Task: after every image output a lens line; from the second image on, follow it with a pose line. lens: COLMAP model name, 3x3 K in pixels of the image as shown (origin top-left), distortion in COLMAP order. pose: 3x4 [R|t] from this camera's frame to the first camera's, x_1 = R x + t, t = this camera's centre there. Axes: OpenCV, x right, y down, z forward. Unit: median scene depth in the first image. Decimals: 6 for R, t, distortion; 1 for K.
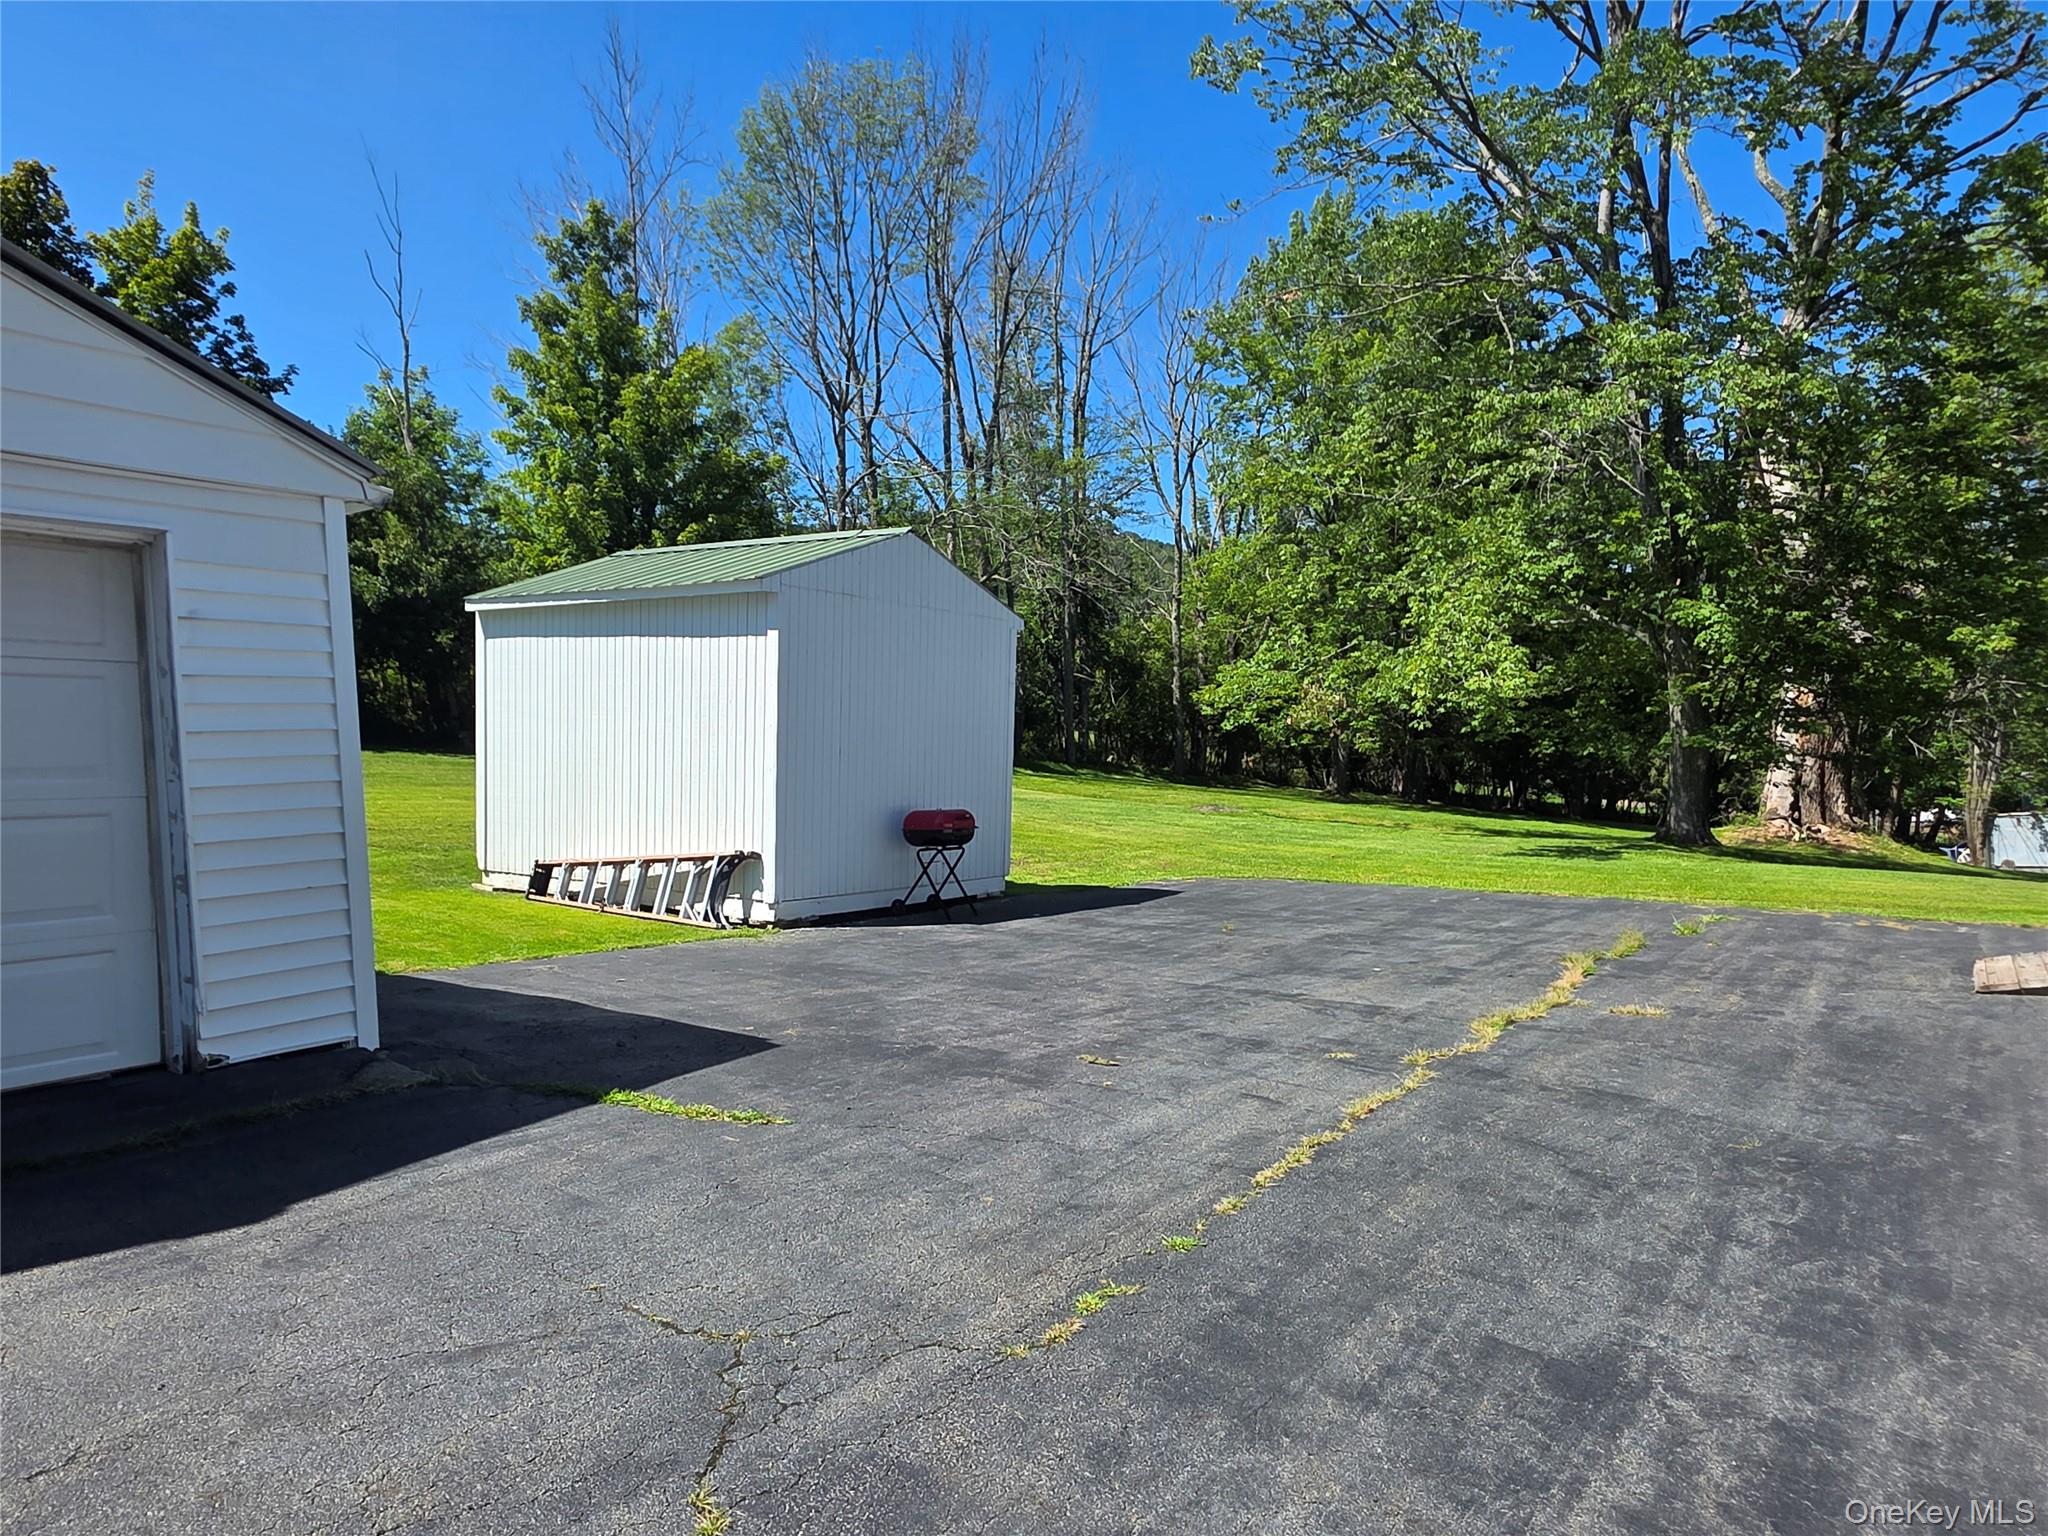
lens RADIAL K [[1358.0, 0, 1006.0], [0, 1358.0, 792.3], [0, 0, 1]] dist [0.004576, -0.004144]
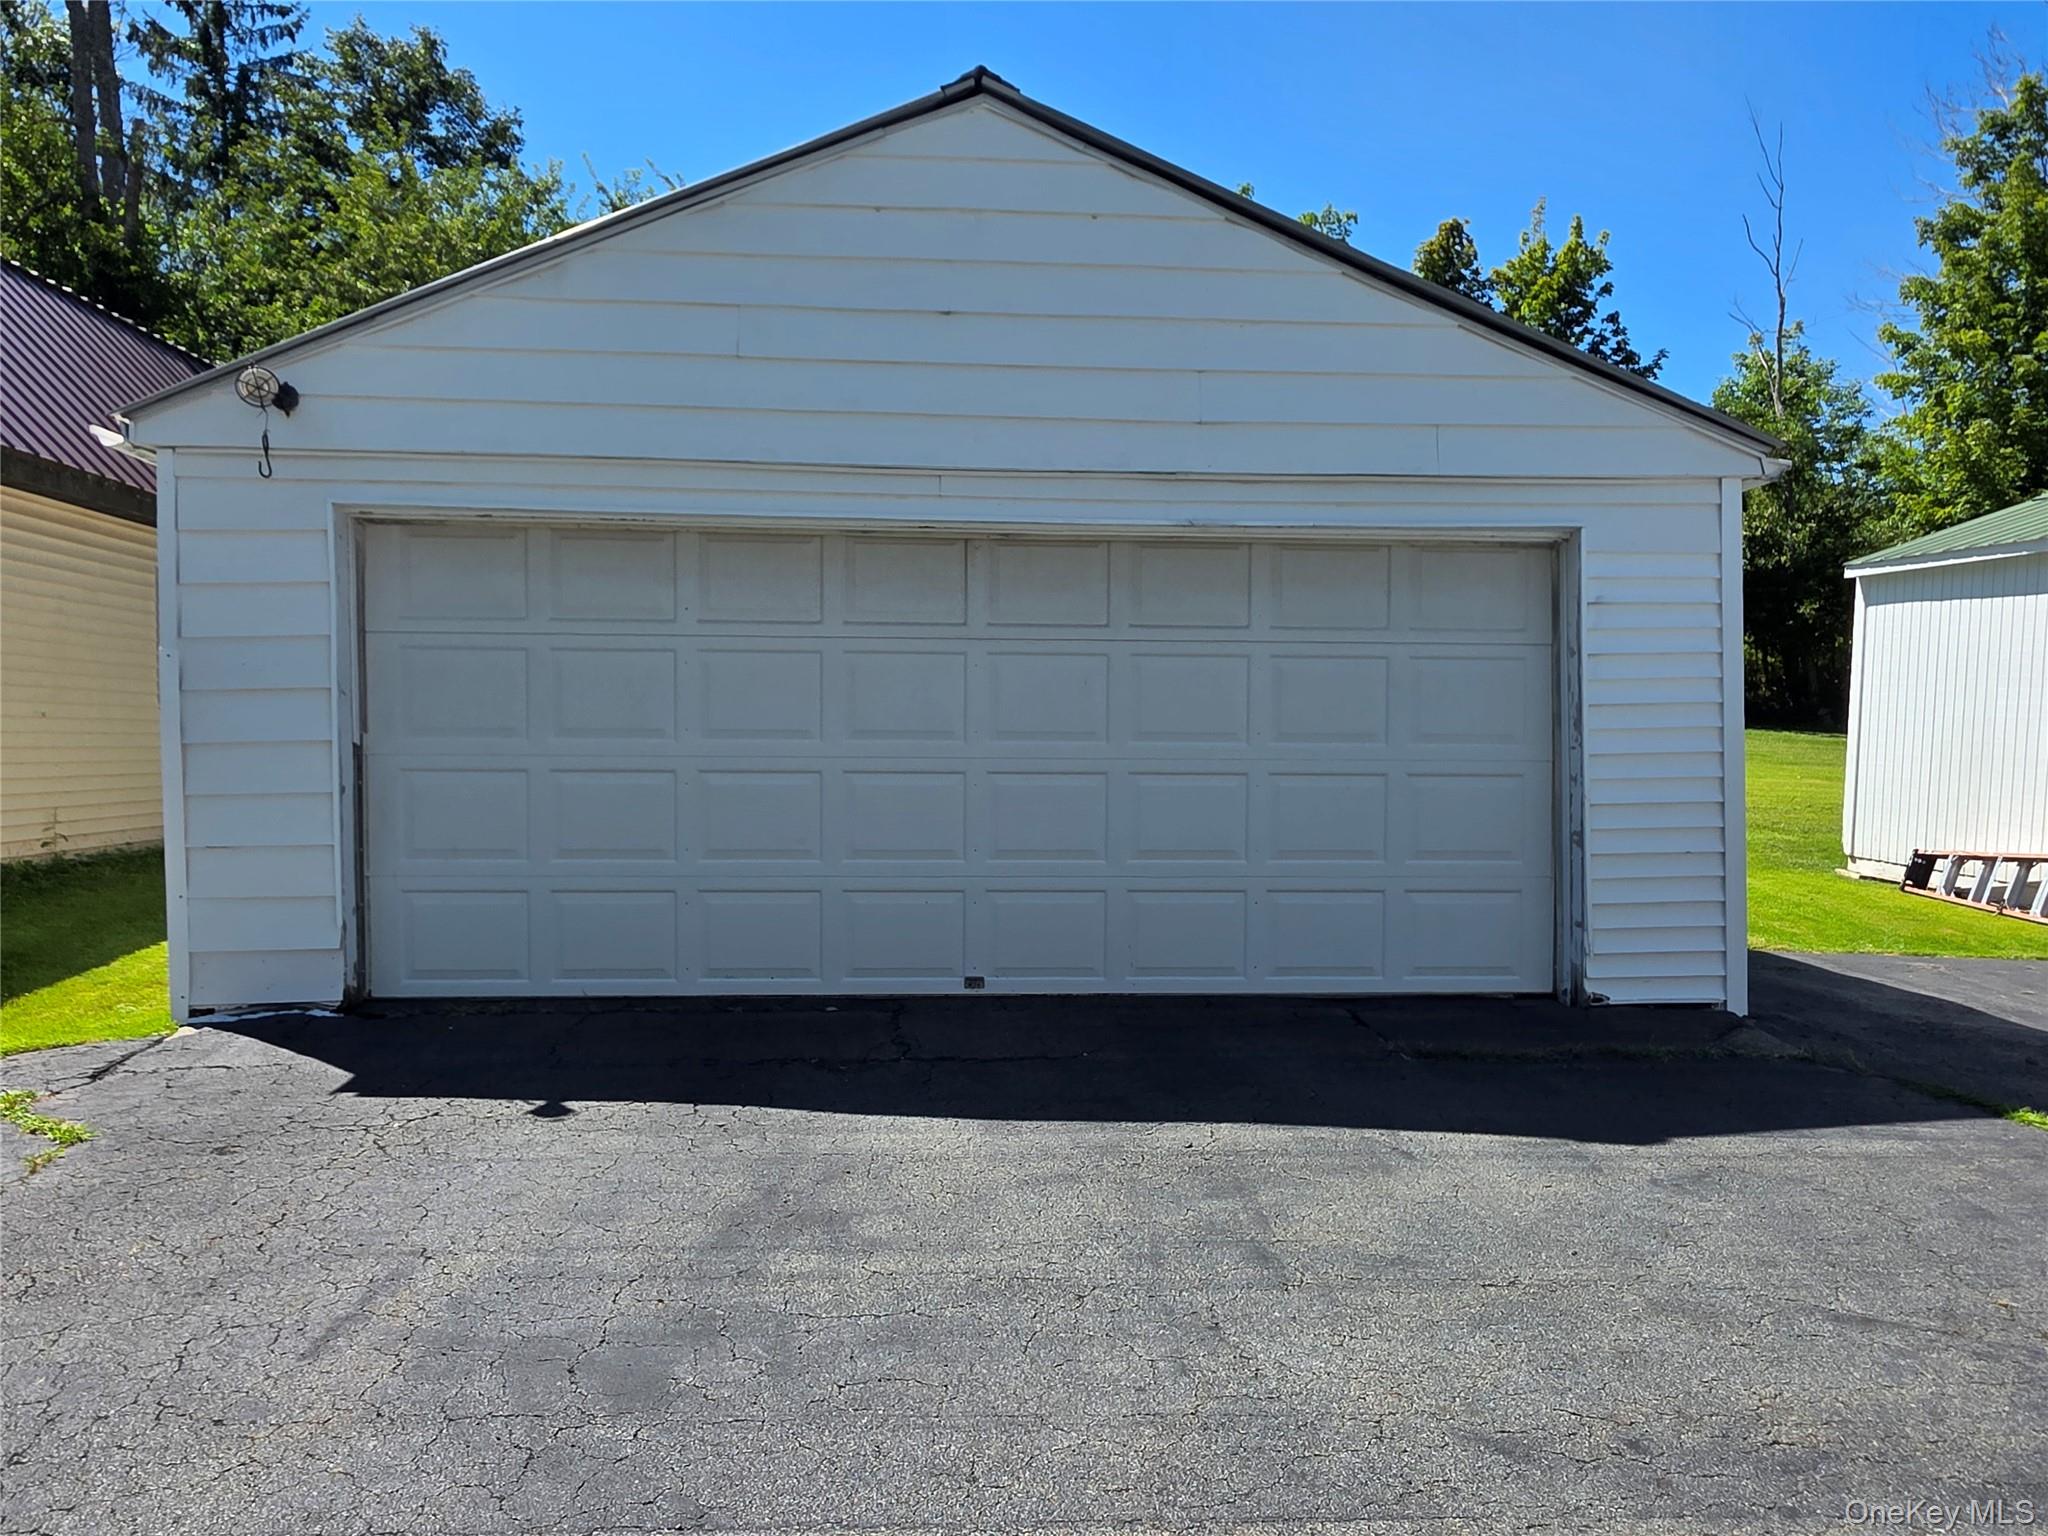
lens RADIAL K [[1358.0, 0, 1008.5], [0, 1358.0, 795.8], [0, 0, 1]] dist [0.004576, -0.004144]
pose [[0.610091, 0.049331, -0.790794, -0.000788], [-0.034419, 0.998768, 0.035750, 0.003000], [0.791583, 0.005408, 0.611037, -0.029012]]
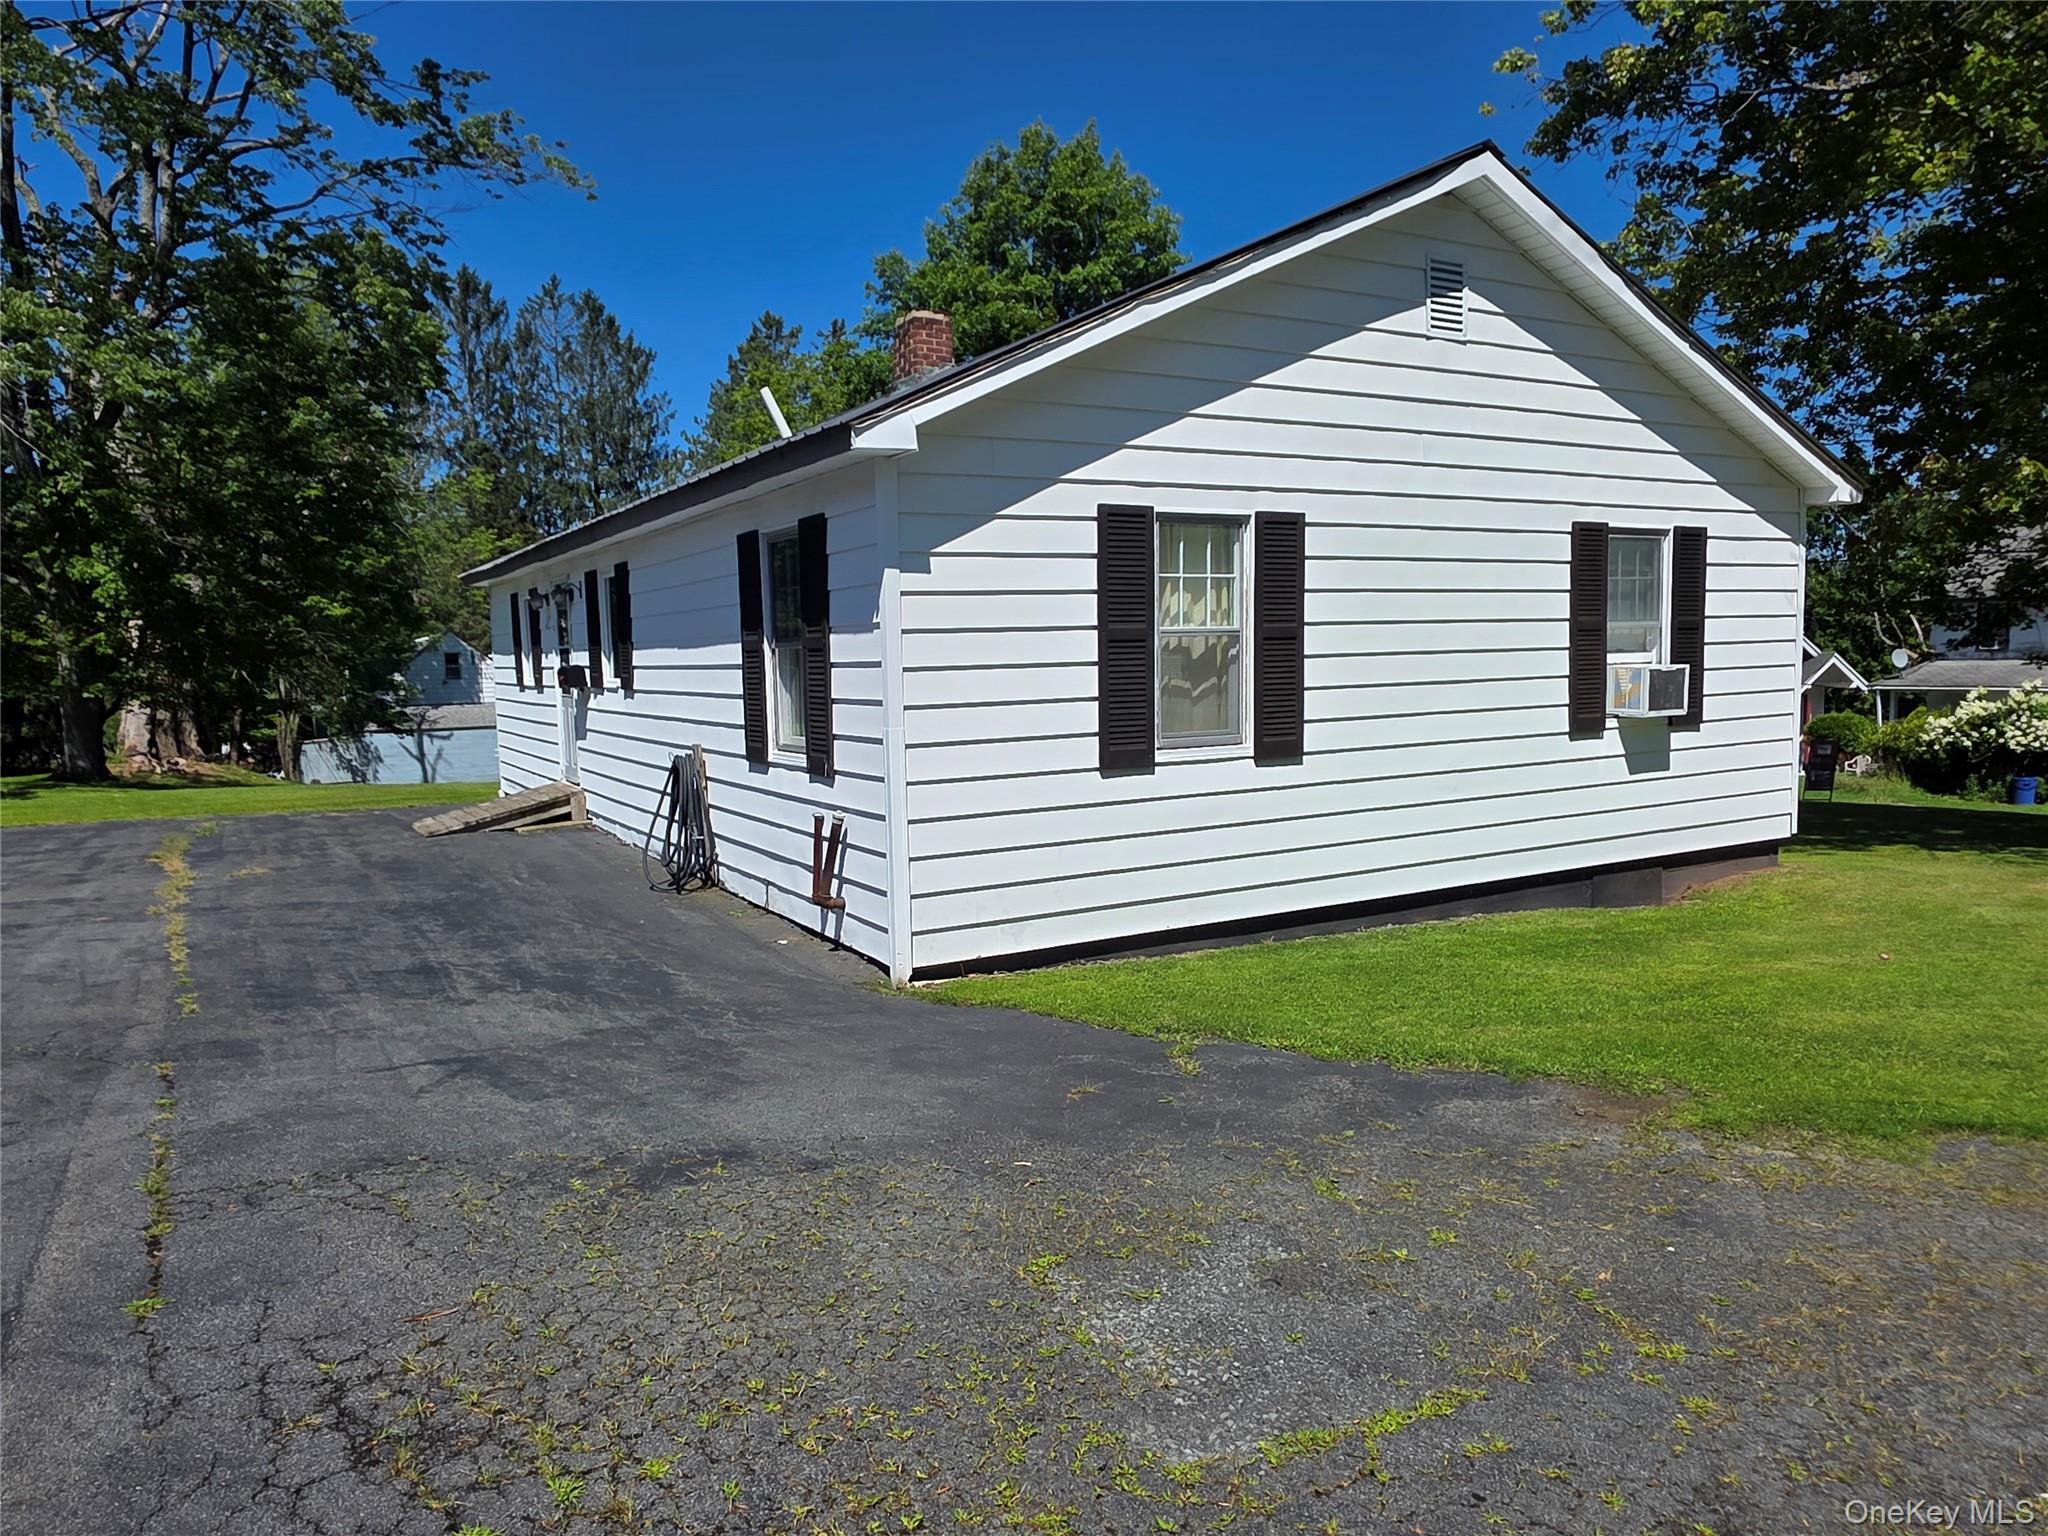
lens RADIAL K [[1358.0, 0, 1007.3], [0, 1358.0, 791.0], [0, 0, 1]] dist [0.004576, -0.004144]
pose [[0.423676, -0.084915, 0.901825, -0.325172], [0.044968, 0.996340, 0.072688, 0.001296], [-0.904697, 0.009757, 0.425944, -0.237431]]
